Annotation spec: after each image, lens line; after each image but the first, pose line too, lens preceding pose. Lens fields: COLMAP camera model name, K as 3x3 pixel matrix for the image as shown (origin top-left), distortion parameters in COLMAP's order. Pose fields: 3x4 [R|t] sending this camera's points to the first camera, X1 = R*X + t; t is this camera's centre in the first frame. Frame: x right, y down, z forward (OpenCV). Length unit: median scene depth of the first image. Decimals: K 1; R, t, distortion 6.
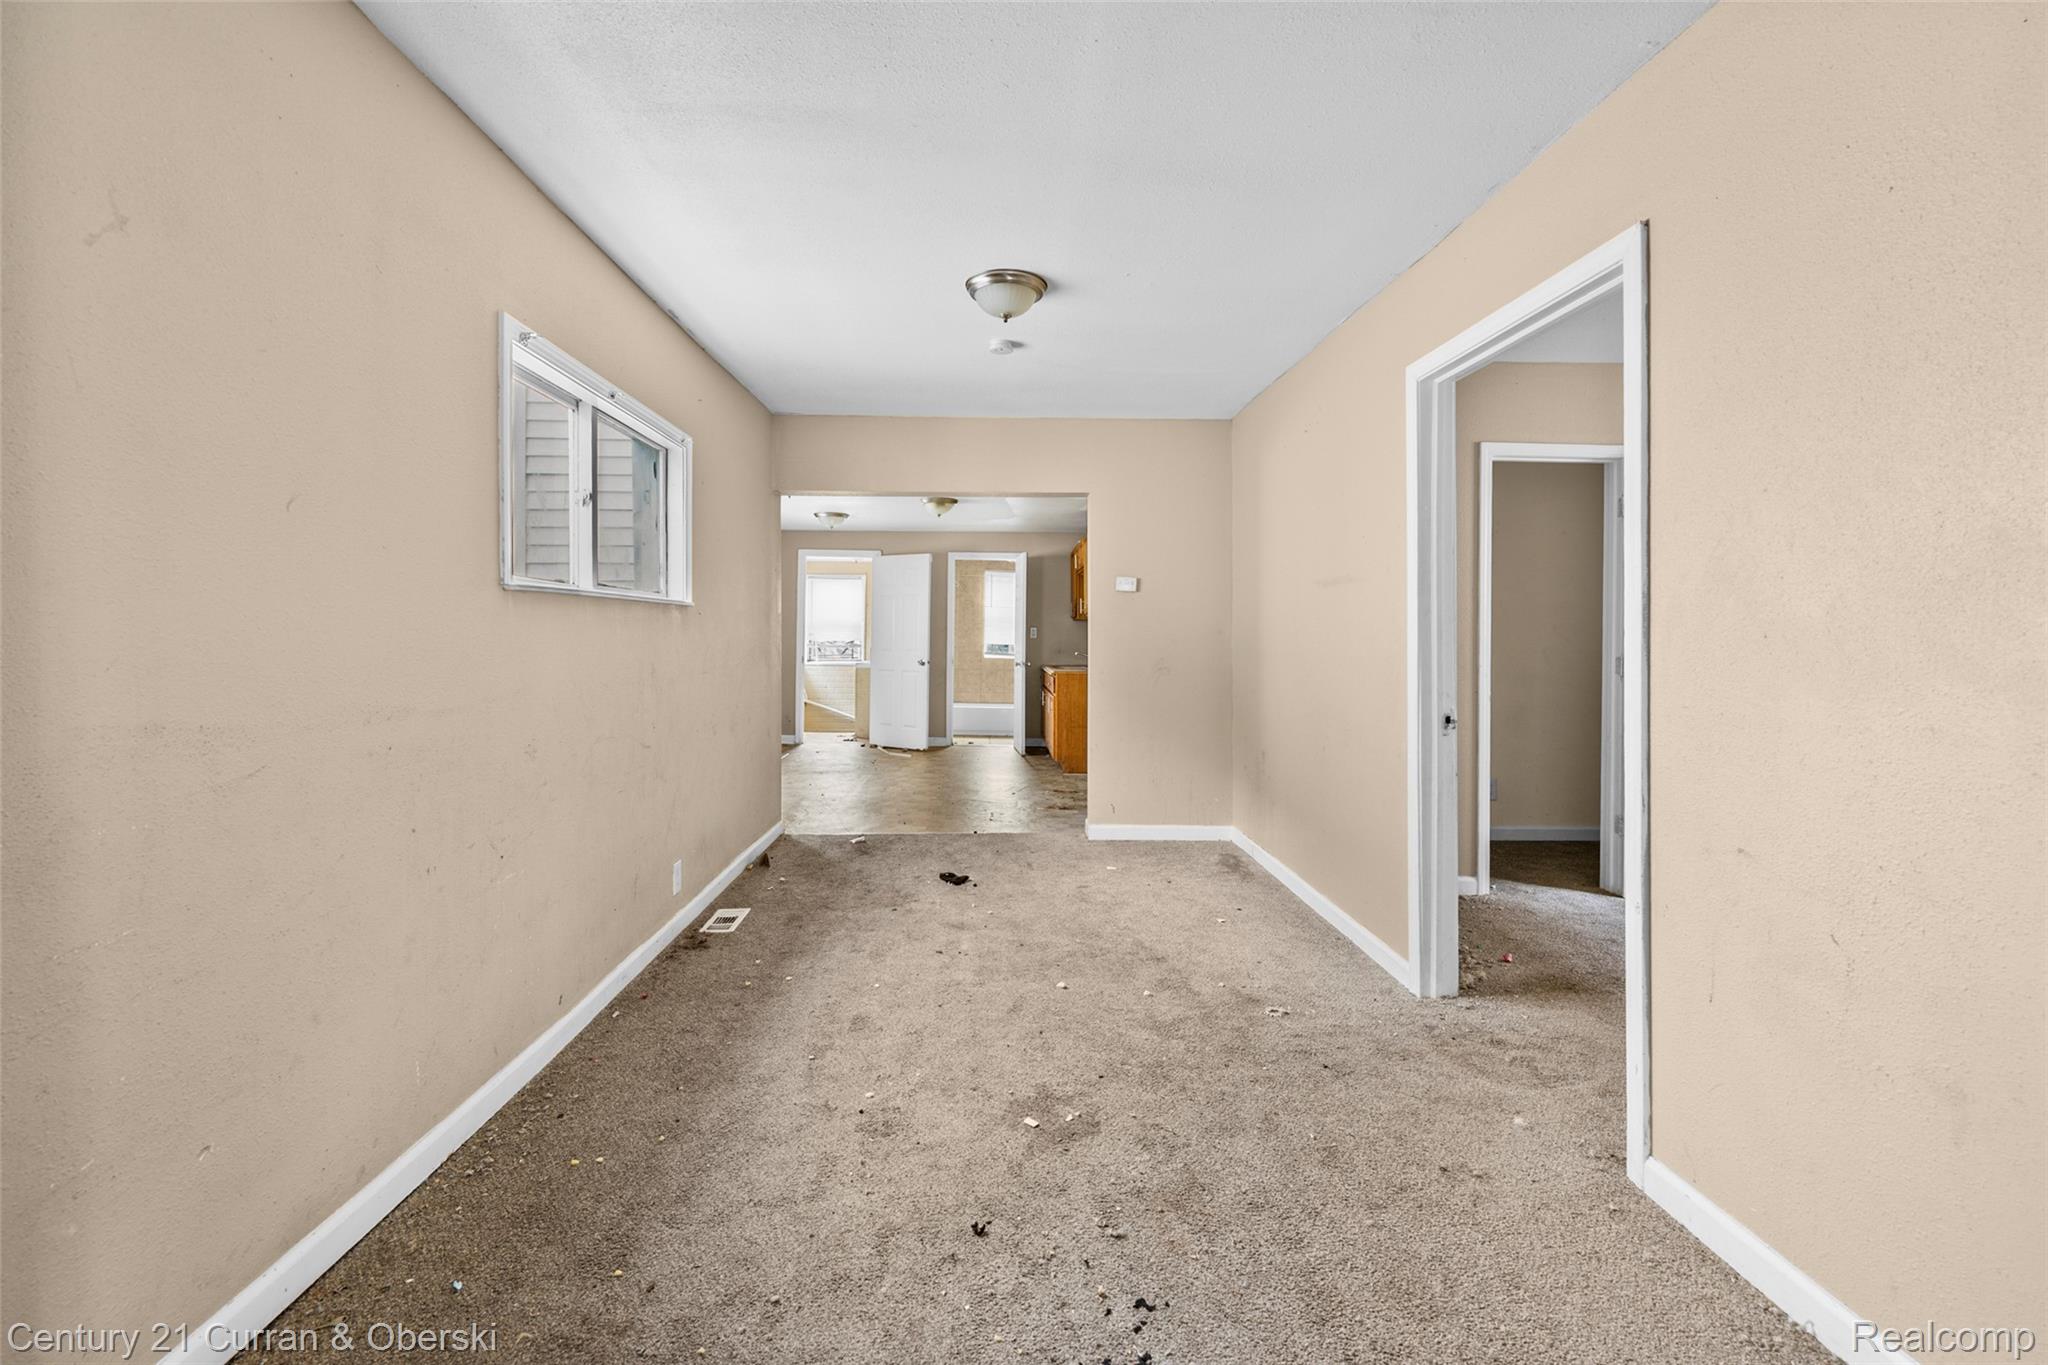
lens RADIAL K [[841.6, 0, 1018.1], [0, 841.6, 638.3], [0, 0, 1]] dist [-0.003894, 0.000024]
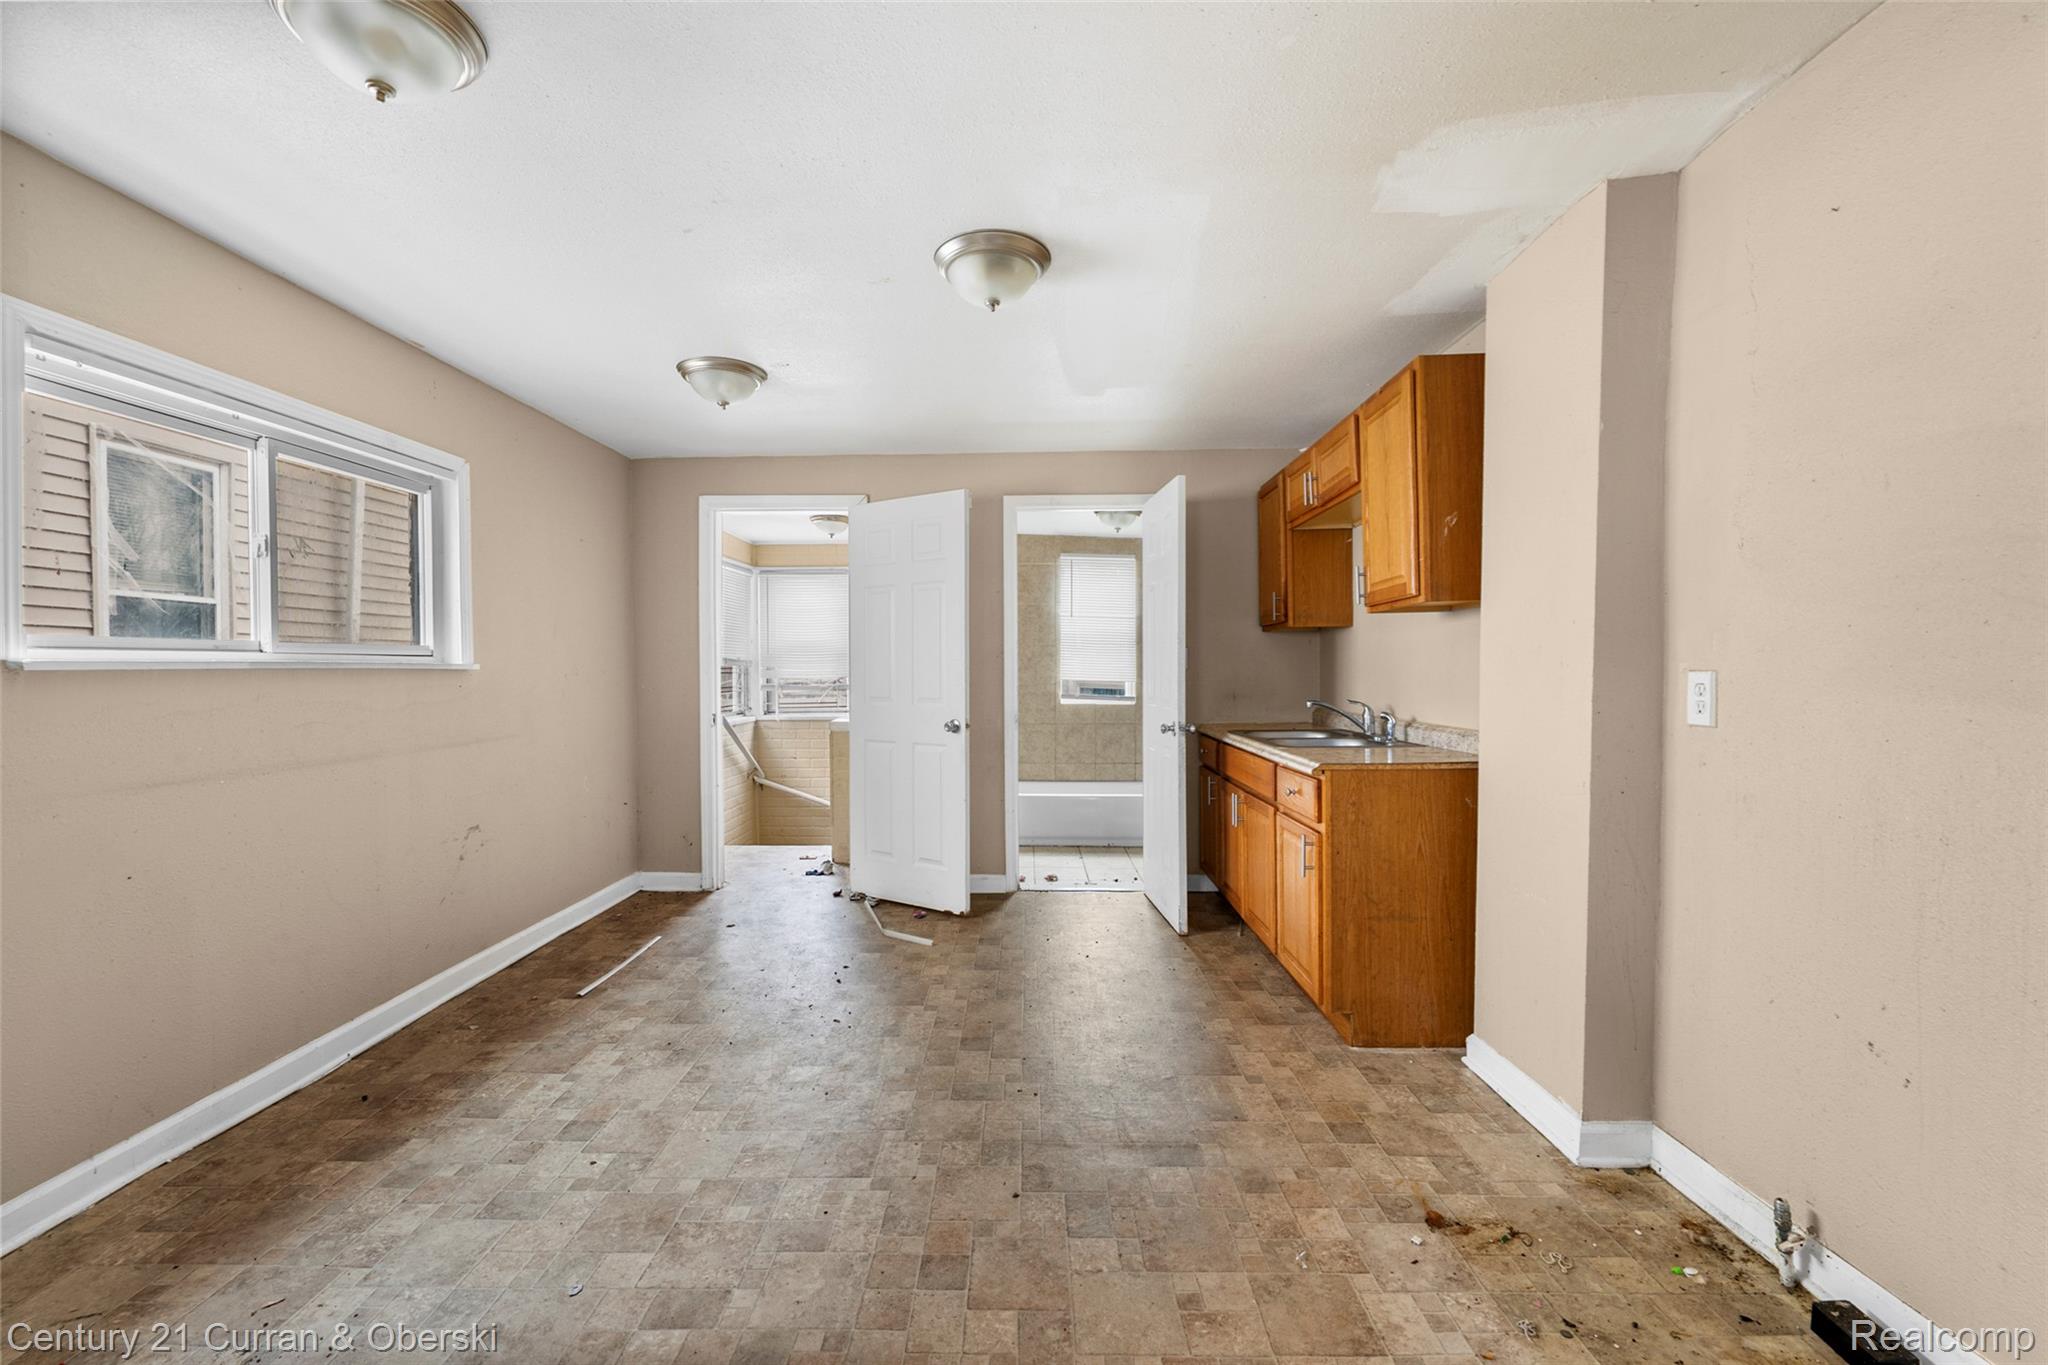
lens RADIAL K [[831.0, 0, 1024.0], [0, 831.0, 682.5], [0, 0, 1]] dist [0.001957, 0.000011]
pose [[0.999373, -0.012184, -0.033254, -0.058159], [0.012718, 0.999793, 0.015884, -0.001769], [0.033054, -0.016297, 0.999321, 0.529859]]
